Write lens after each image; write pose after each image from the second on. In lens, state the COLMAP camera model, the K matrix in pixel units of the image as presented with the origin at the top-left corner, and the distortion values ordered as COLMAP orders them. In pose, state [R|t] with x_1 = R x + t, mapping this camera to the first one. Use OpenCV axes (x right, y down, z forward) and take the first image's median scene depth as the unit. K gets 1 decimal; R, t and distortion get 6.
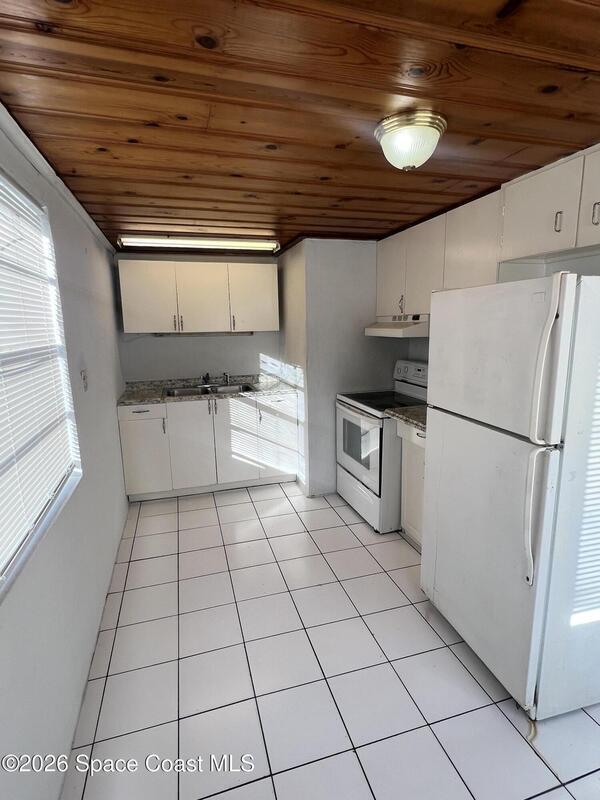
lens RADIAL K [[409.3, 0, 298.3], [0, 409.3, 397.8], [0, 0, 1]] dist [0.000662, 0.000449]
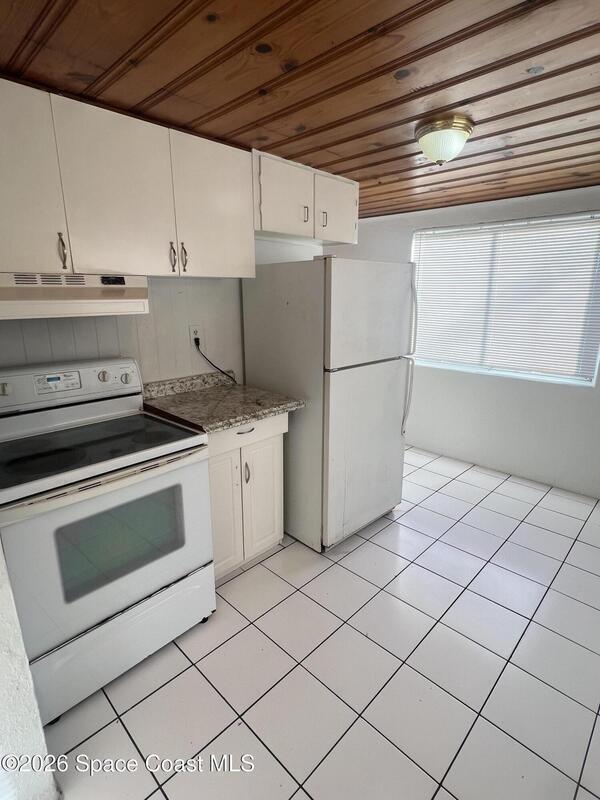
lens RADIAL K [[409.3, 0, 298.3], [0, 409.3, 397.8], [0, 0, 1]] dist [0.000662, 0.000449]
pose [[-0.486391, -0.192789, 0.852206, -0.364016], [0.172514, 0.934963, 0.309972, -0.173041], [-0.856541, 0.297786, -0.421499, 1.059496]]
